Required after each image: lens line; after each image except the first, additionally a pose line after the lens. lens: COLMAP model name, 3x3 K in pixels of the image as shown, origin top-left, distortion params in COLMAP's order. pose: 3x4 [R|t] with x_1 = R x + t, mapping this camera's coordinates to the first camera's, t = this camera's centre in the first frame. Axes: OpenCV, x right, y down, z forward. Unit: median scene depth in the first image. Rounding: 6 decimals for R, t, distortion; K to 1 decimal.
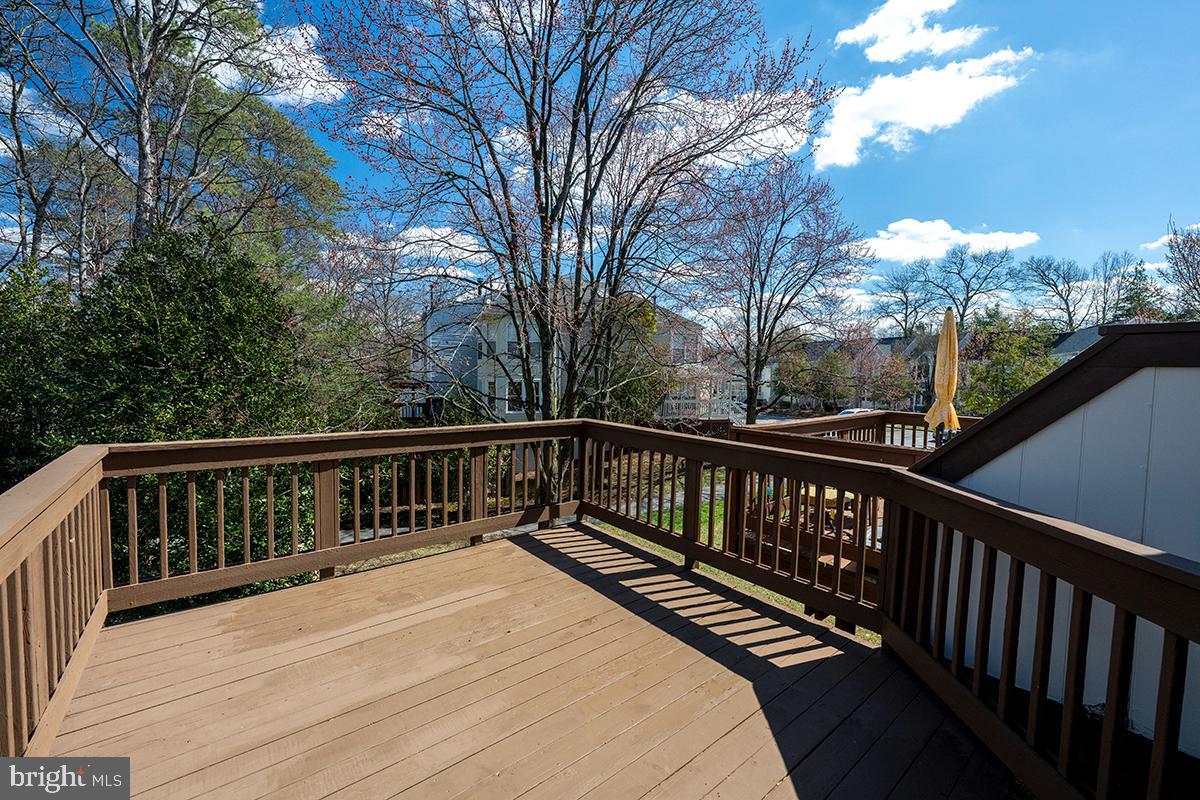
lens RADIAL K [[478.7, 0, 599.9], [0, 478.7, 397.2], [0, 0, 1]] dist [-0.001468, 0.001040]
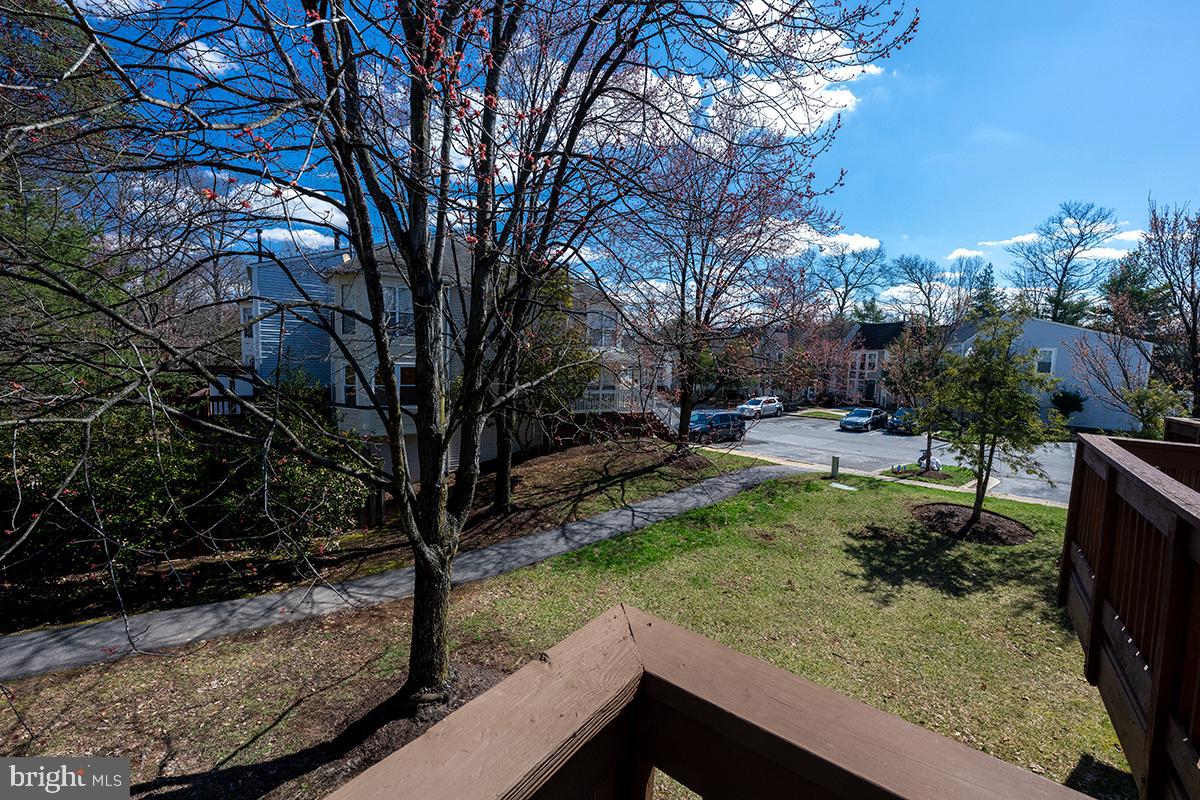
lens RADIAL K [[478.7, 0, 598.9], [0, 478.7, 401.3], [0, 0, 1]] dist [-0.001468, 0.001040]
pose [[0.974542, -0.005161, 0.224145, -0.009968], [-0.003909, 0.999192, 0.040004, -0.004730], [-0.224170, -0.039862, 0.973734, 0.102836]]
